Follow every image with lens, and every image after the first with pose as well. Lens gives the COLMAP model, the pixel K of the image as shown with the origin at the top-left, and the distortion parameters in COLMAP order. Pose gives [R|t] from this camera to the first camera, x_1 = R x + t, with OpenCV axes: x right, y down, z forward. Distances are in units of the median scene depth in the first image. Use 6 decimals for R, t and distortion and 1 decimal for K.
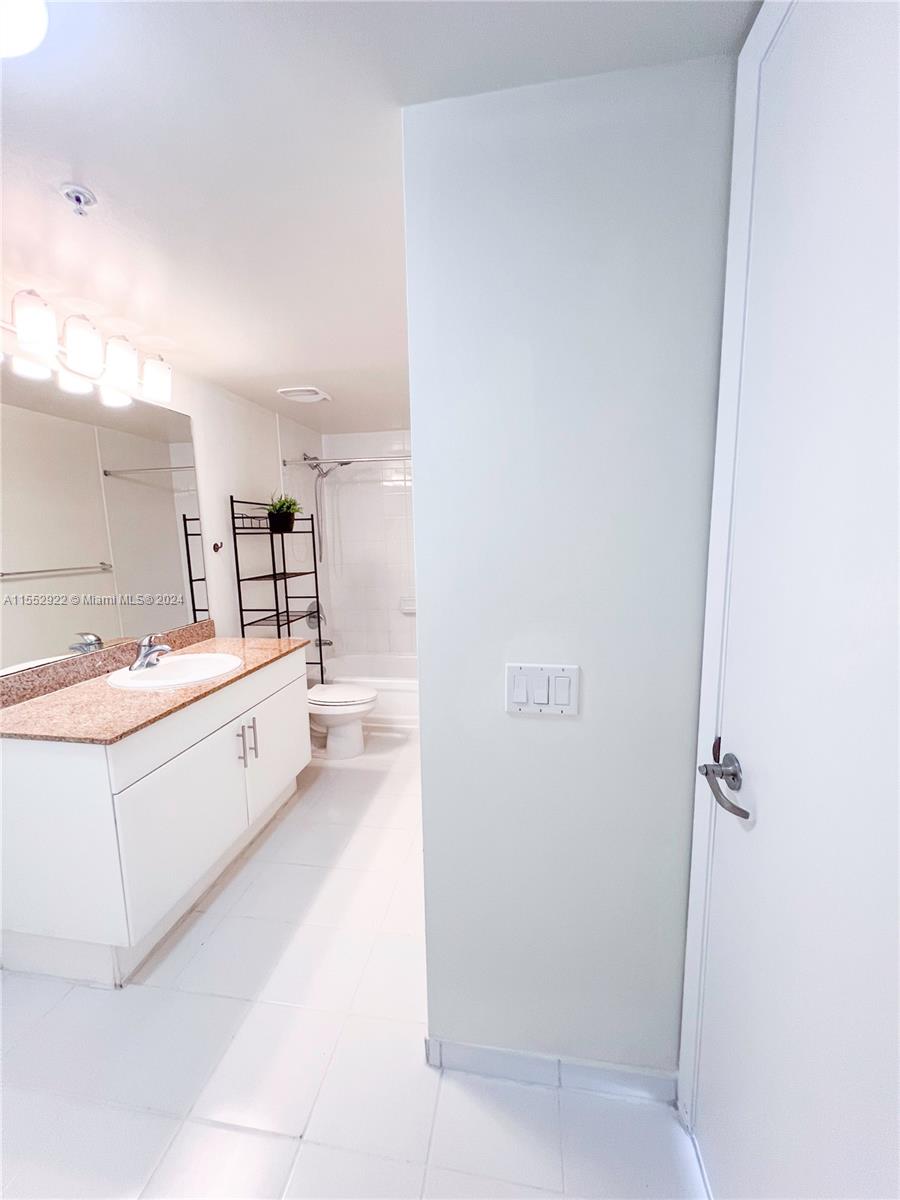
lens RADIAL K [[485.2, 0, 450.0], [0, 485.2, 600.0], [0, 0, 1]] dist [-0.000183, 0.000151]
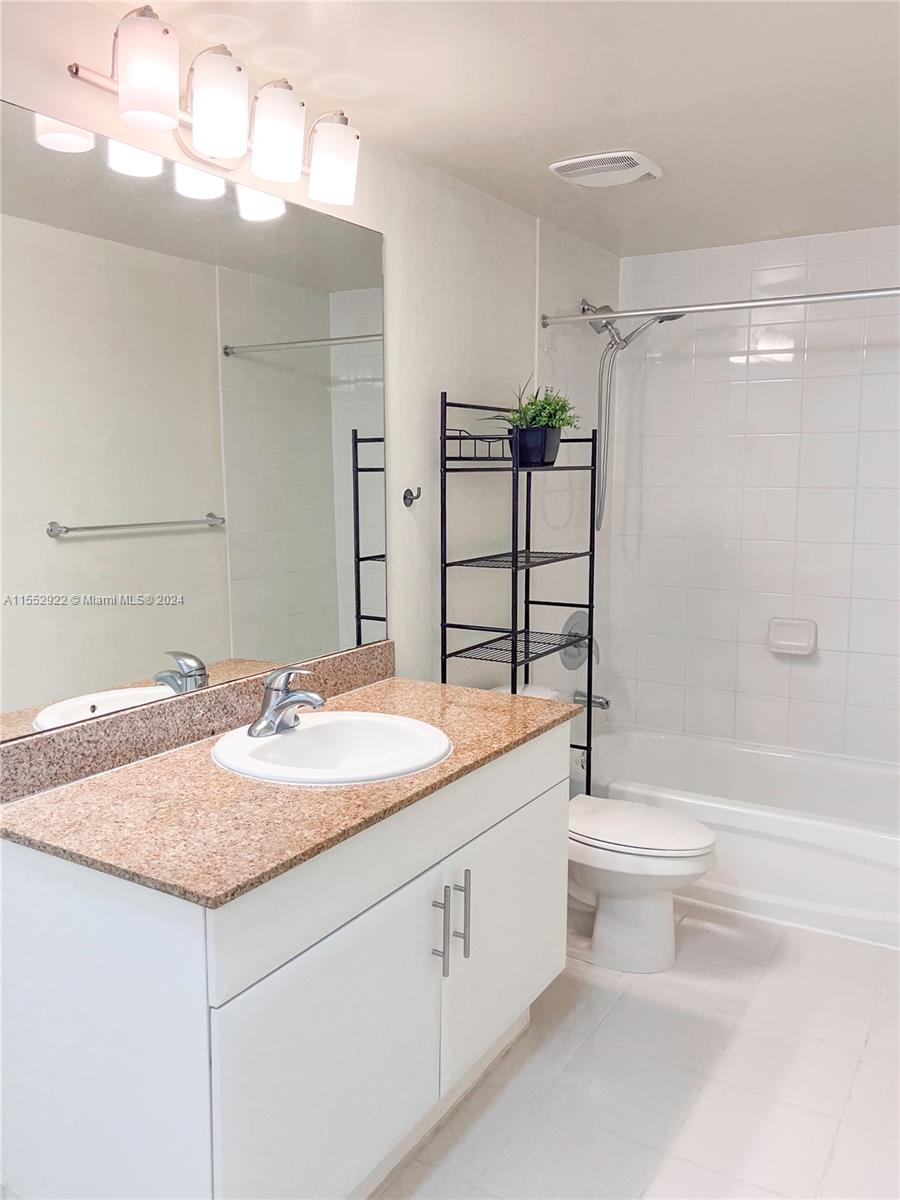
lens RADIAL K [[907.4, 0, 399.5], [0, 907.4, 572.8], [0, 0, 1]] dist [0.094620, -0.164928]
pose [[0.920527, 0.070276, -0.384305, -0.127224], [-0.072099, 0.997350, 0.009683, -0.039419], [0.383968, 0.018794, 0.923155, 0.137027]]
